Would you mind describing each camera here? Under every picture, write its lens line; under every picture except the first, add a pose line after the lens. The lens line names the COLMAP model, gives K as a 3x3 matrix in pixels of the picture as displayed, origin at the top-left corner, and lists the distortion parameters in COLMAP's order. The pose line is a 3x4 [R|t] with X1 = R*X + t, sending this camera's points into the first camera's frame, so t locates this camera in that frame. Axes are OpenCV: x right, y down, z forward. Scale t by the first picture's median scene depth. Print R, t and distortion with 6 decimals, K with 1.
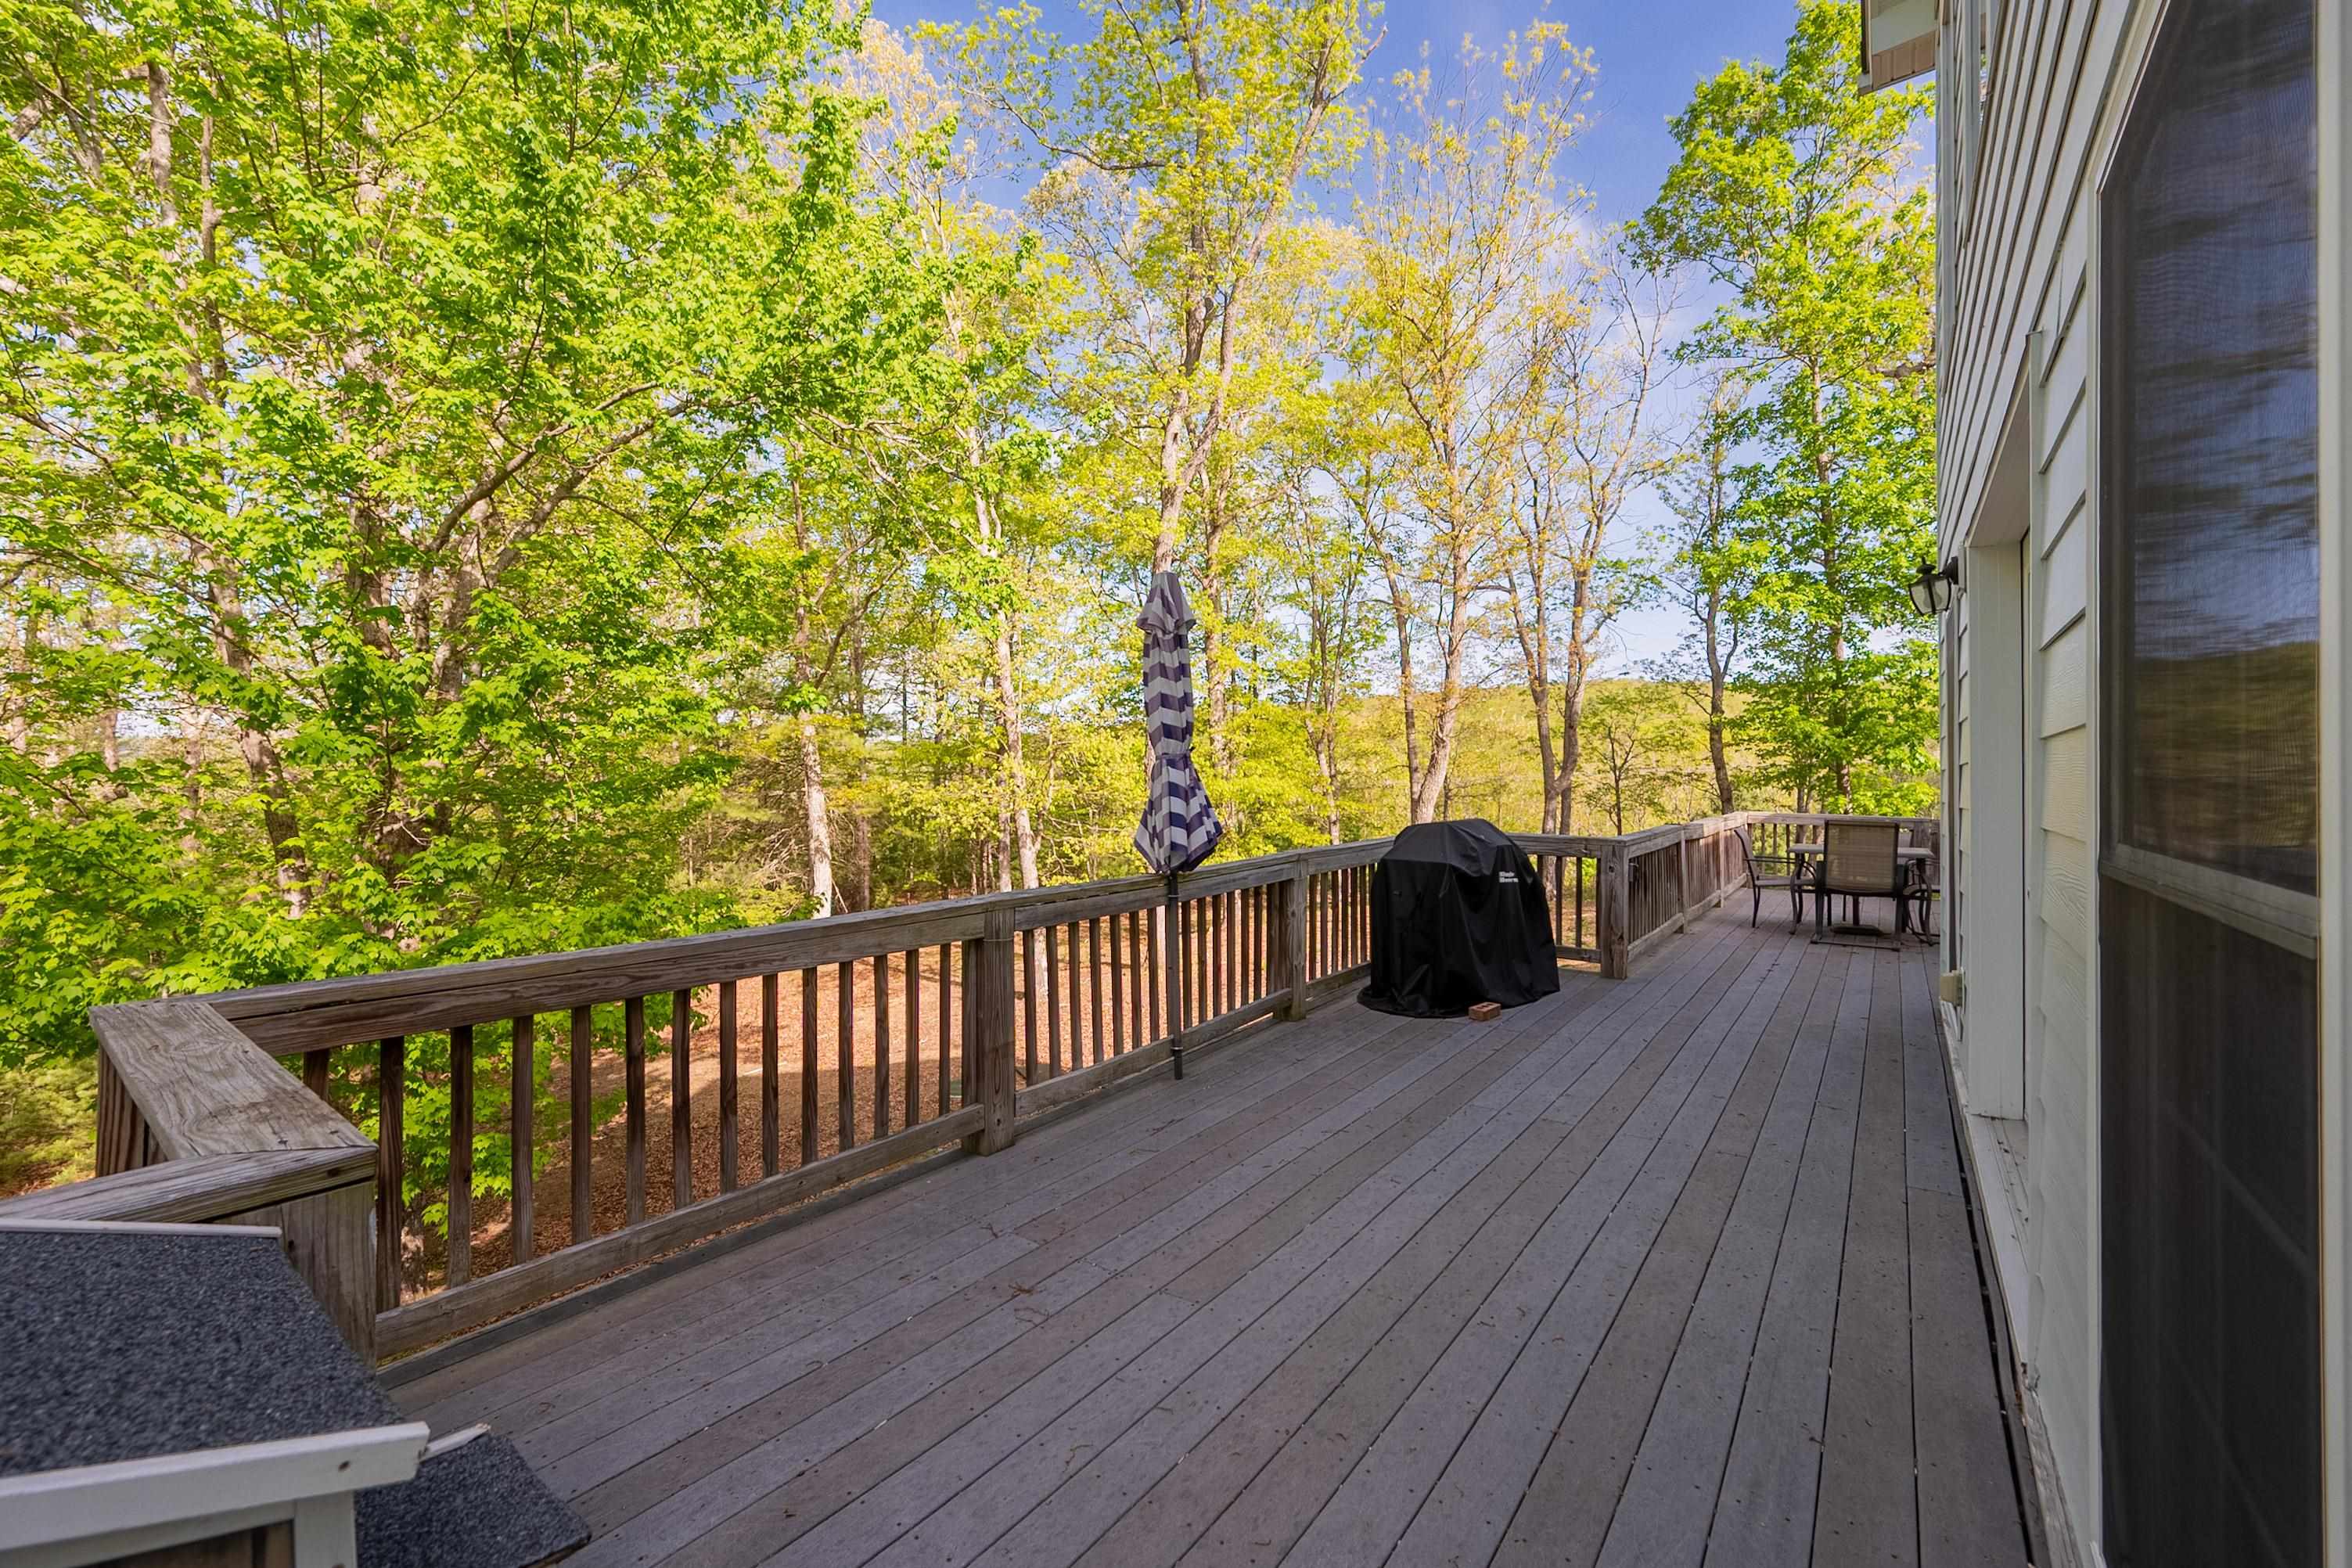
lens RADIAL K [[932.3, 0, 1176.0], [0, 932.3, 784.0], [0, 0, 1]] dist [-0.012885, -0.000007]
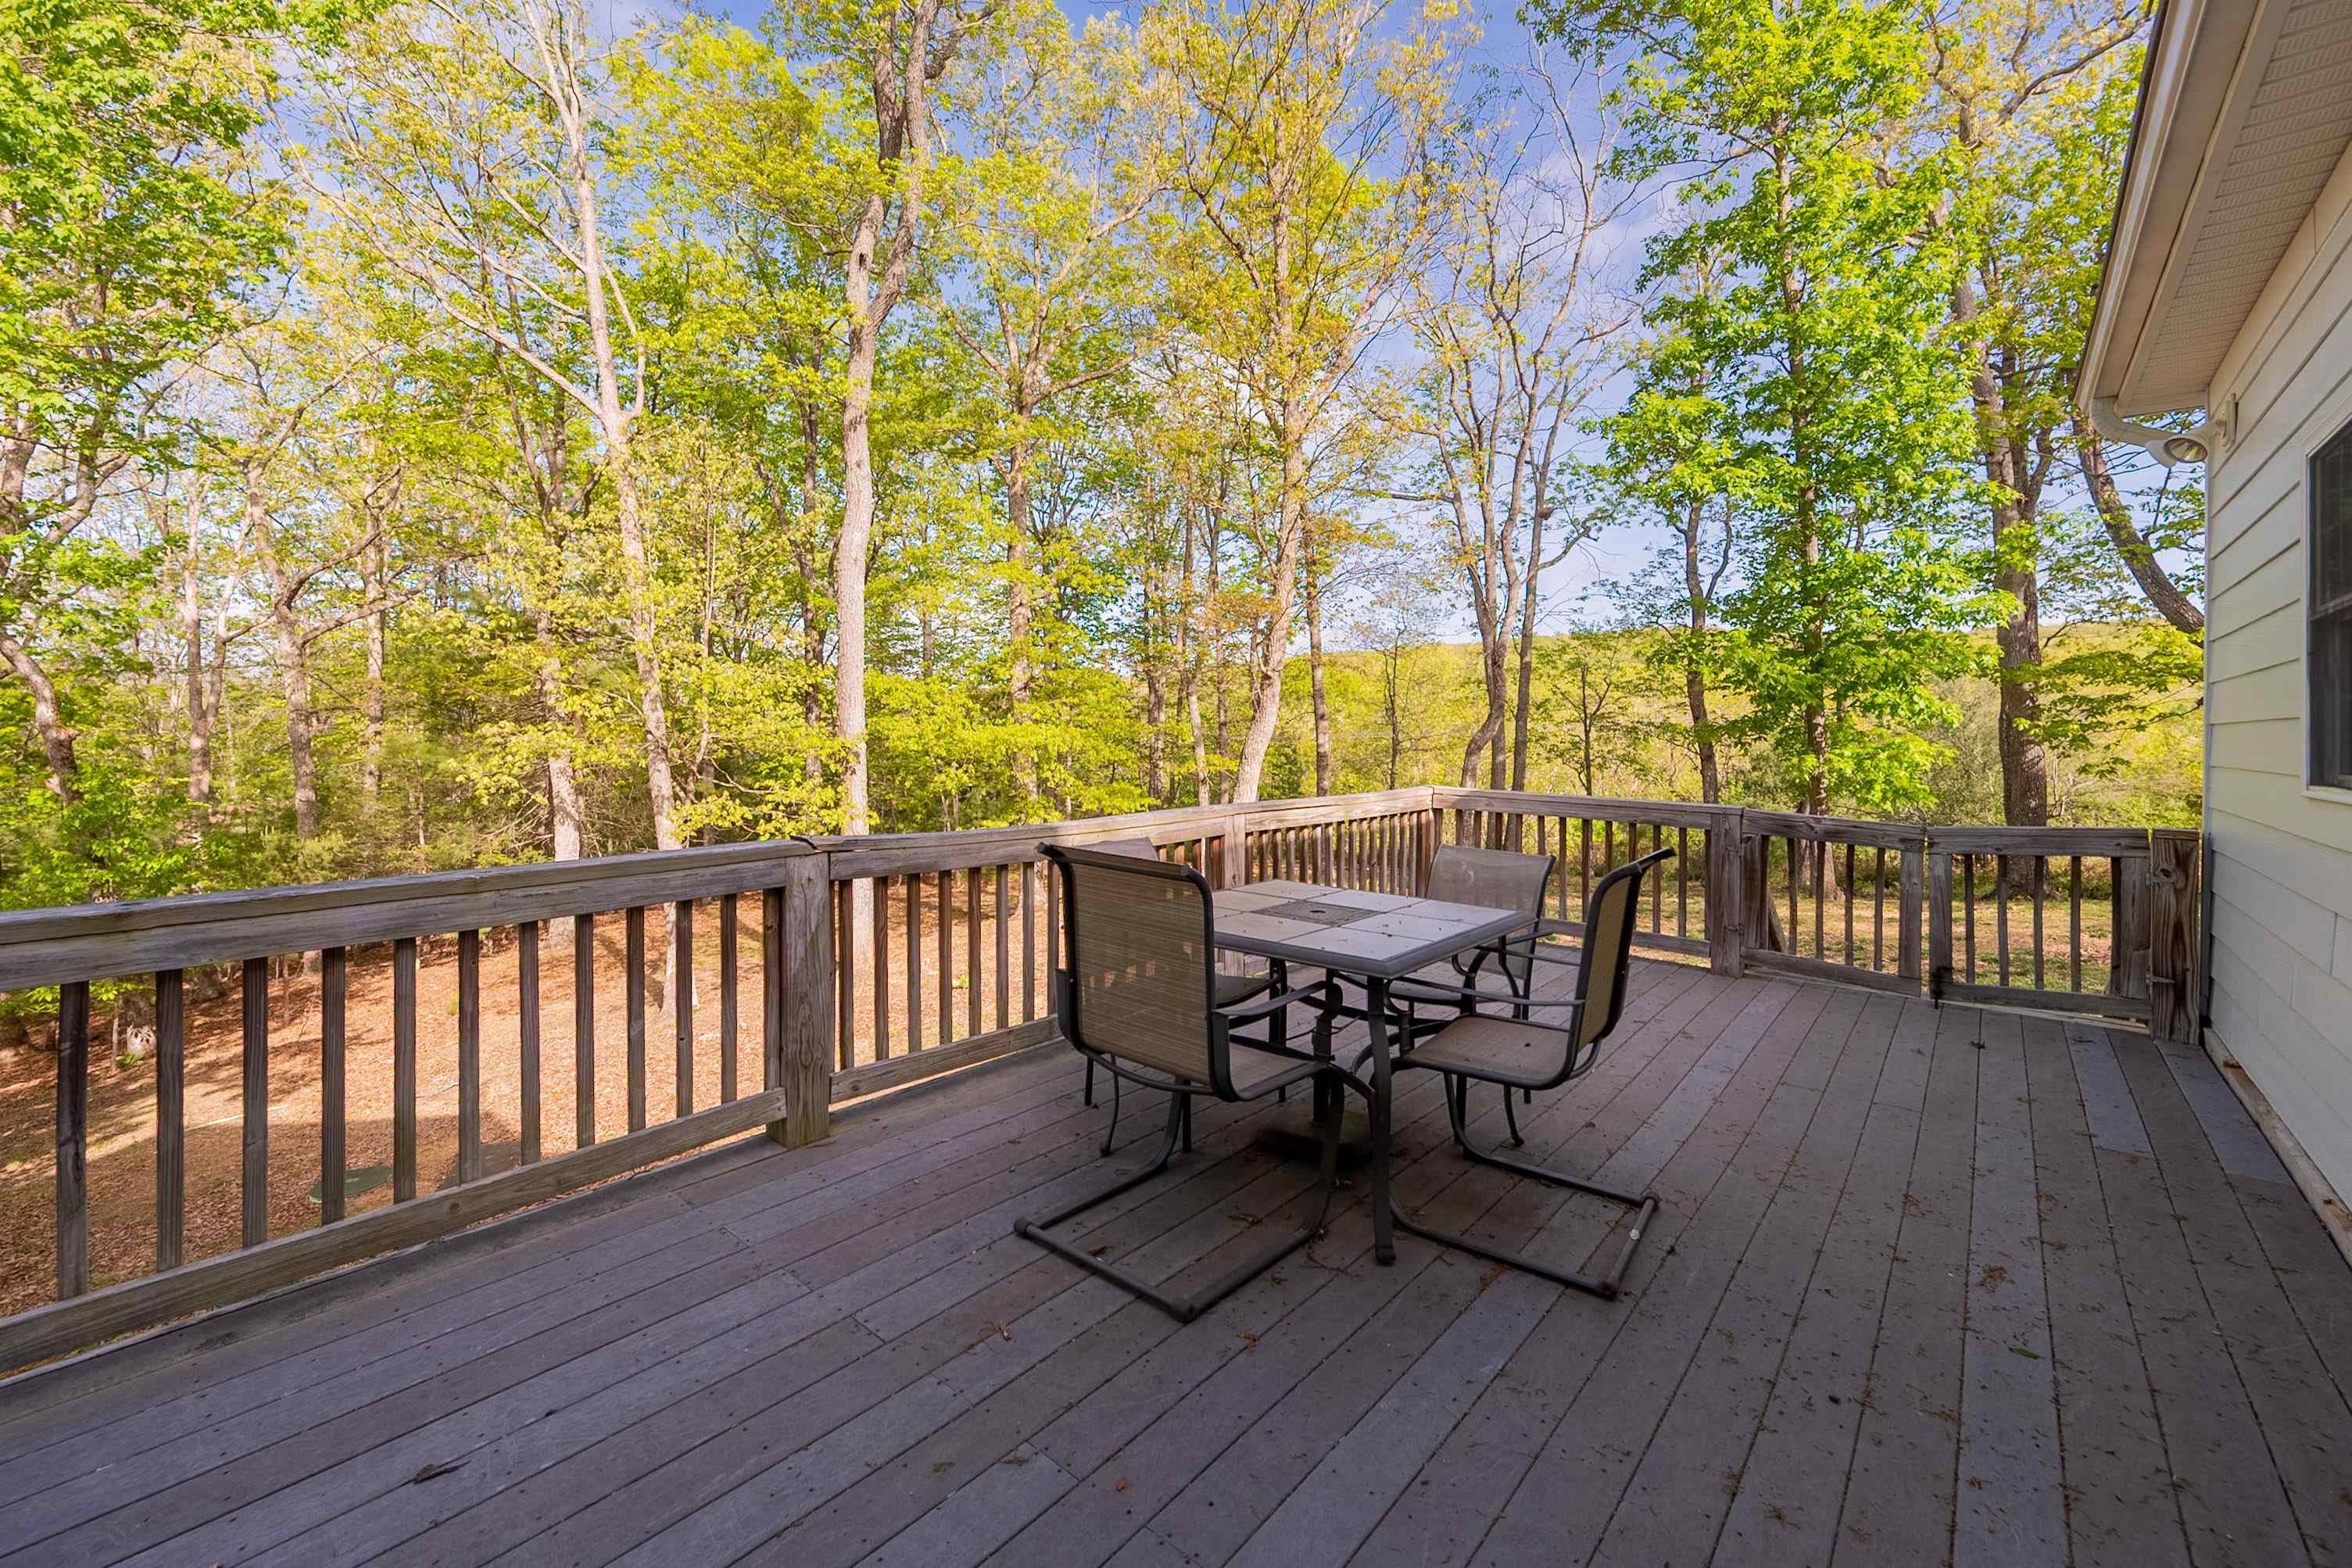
lens RADIAL K [[968.8, 0, 1165.1], [0, 968.8, 727.2], [0, 0, 1]] dist [0.000378, 0.000098]
pose [[0.998365, 0.009862, -0.056296, 0.237186], [-0.010305, 0.999918, -0.007577, 0.002149], [0.056216, 0.008145, 0.998385, 0.204281]]
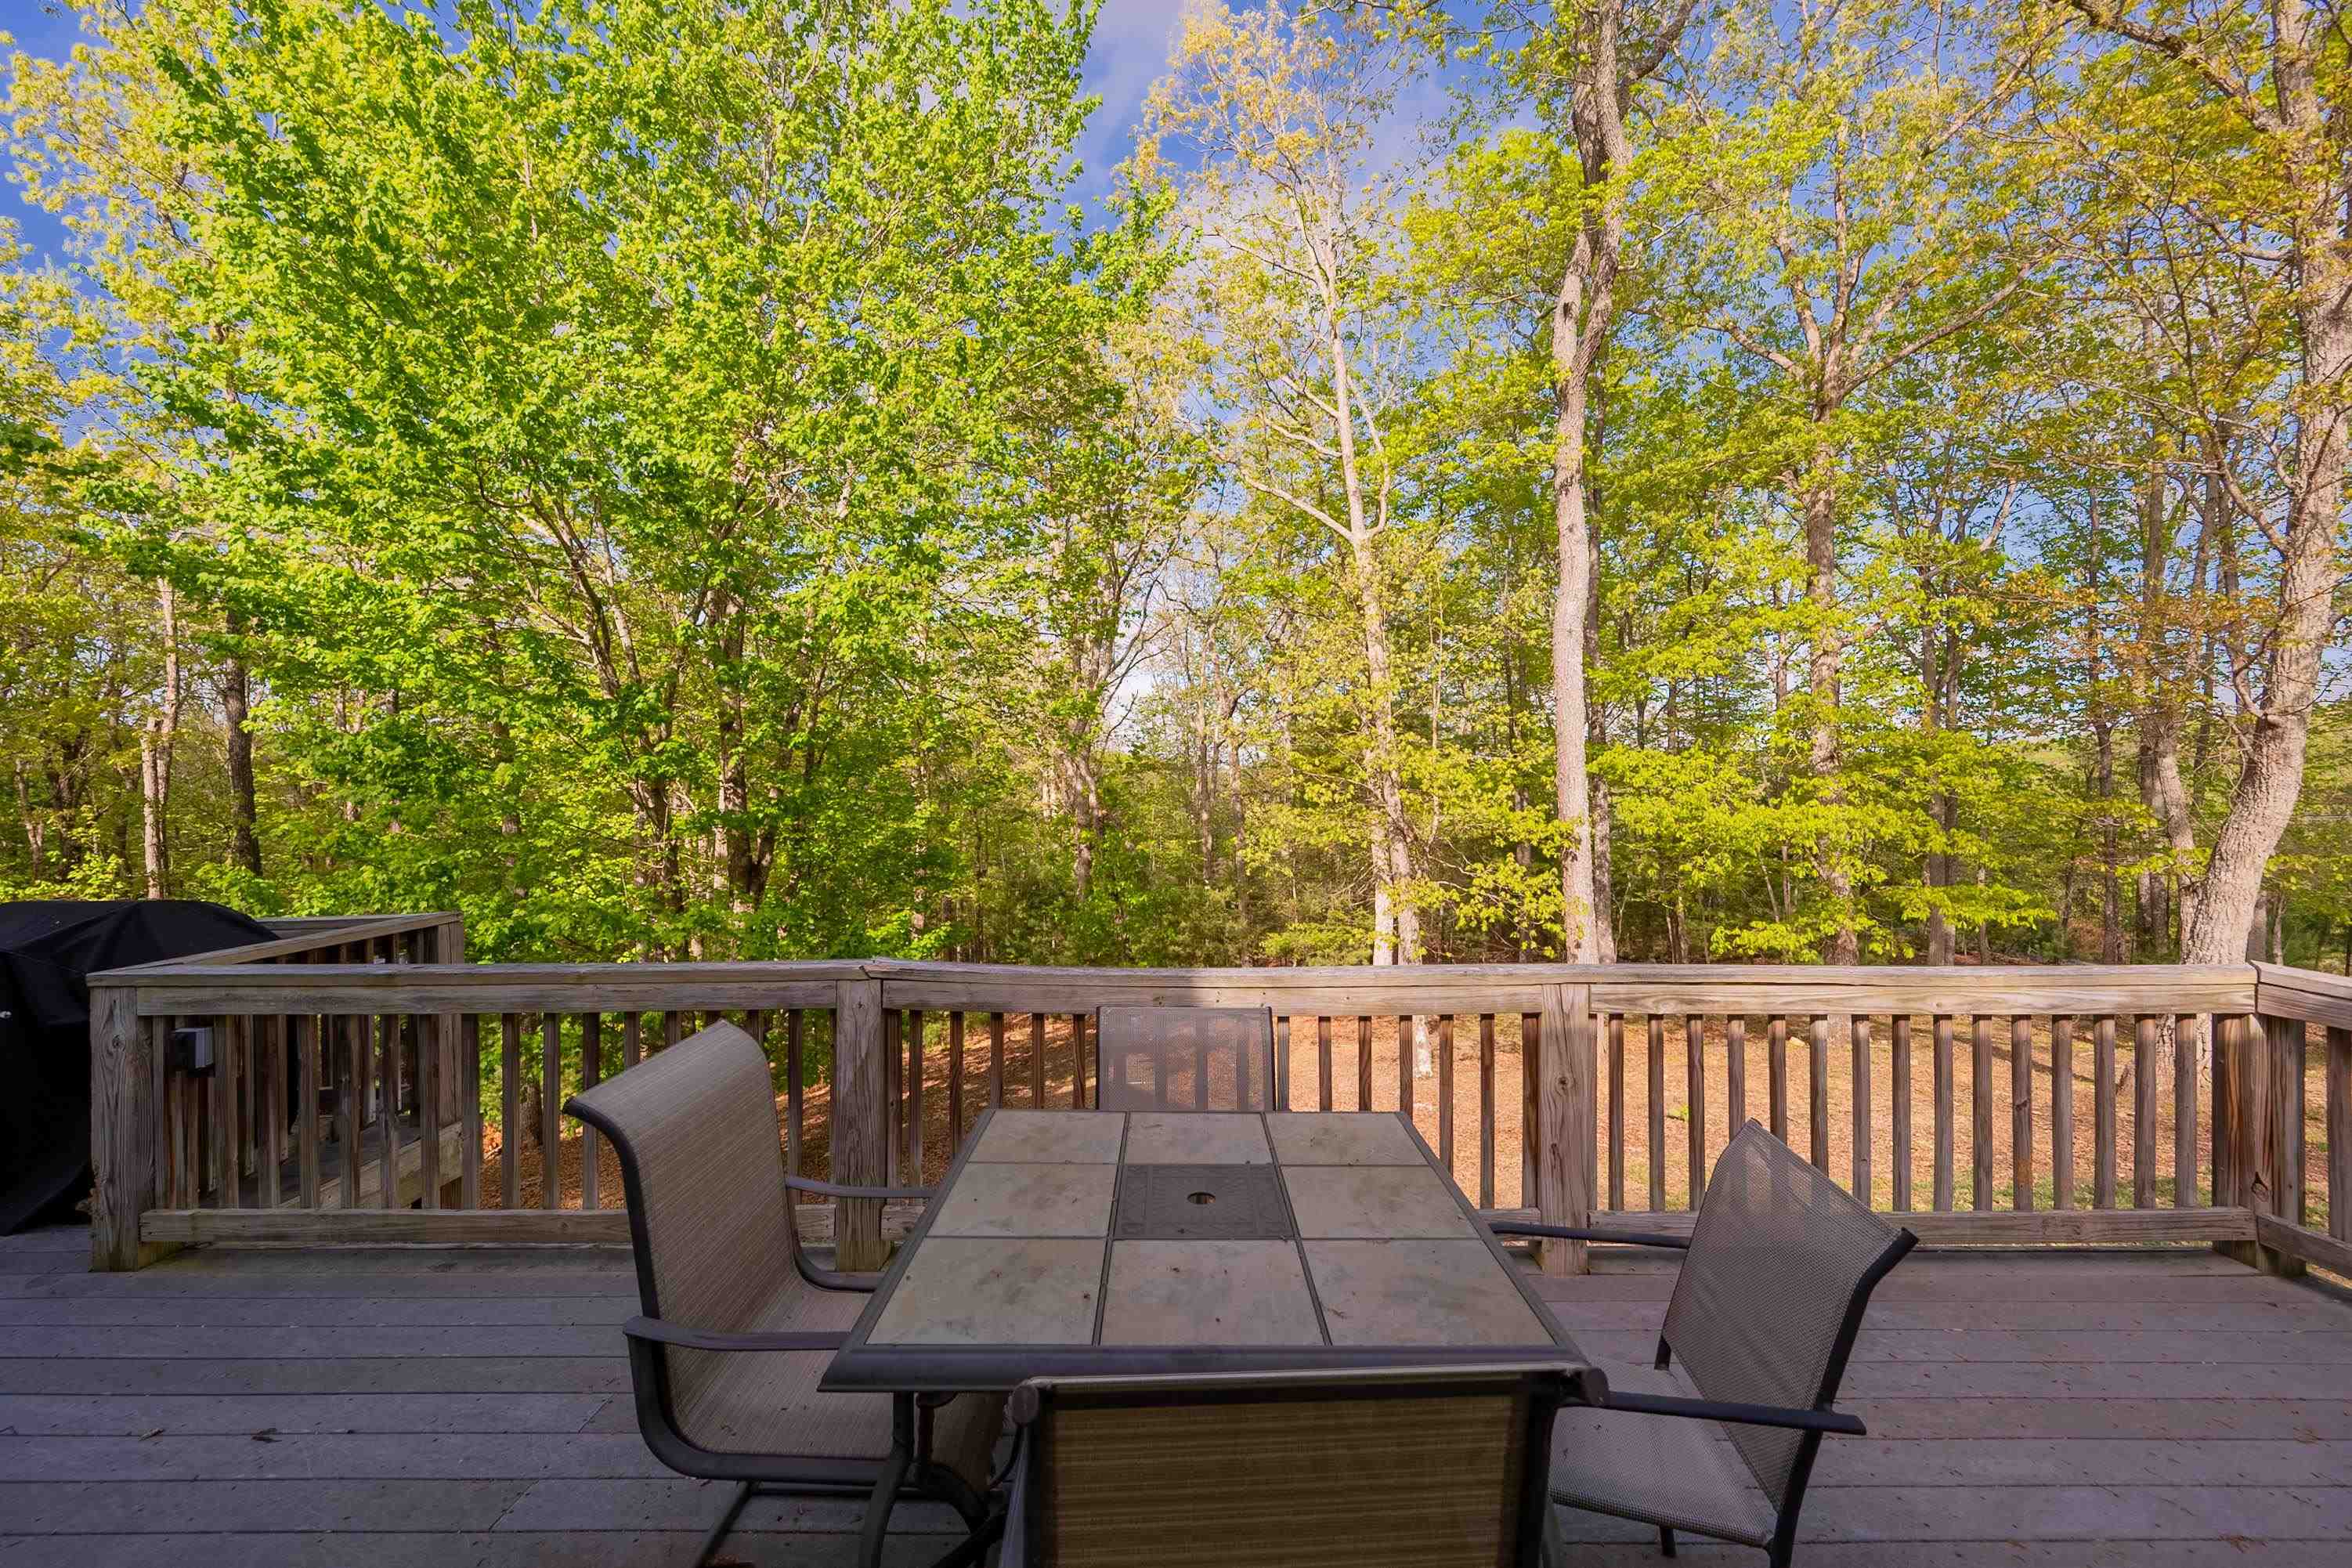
lens RADIAL K [[940.1, 0, 1176.0], [0, 940.1, 784.0], [0, 0, 1]] dist [0.000388, 0.000339]
pose [[0.607725, -0.009841, -0.794087, 0.308582], [-0.005911, 0.999839, -0.016915, -0.005498], [0.794126, 0.014974, 0.607569, 0.288461]]
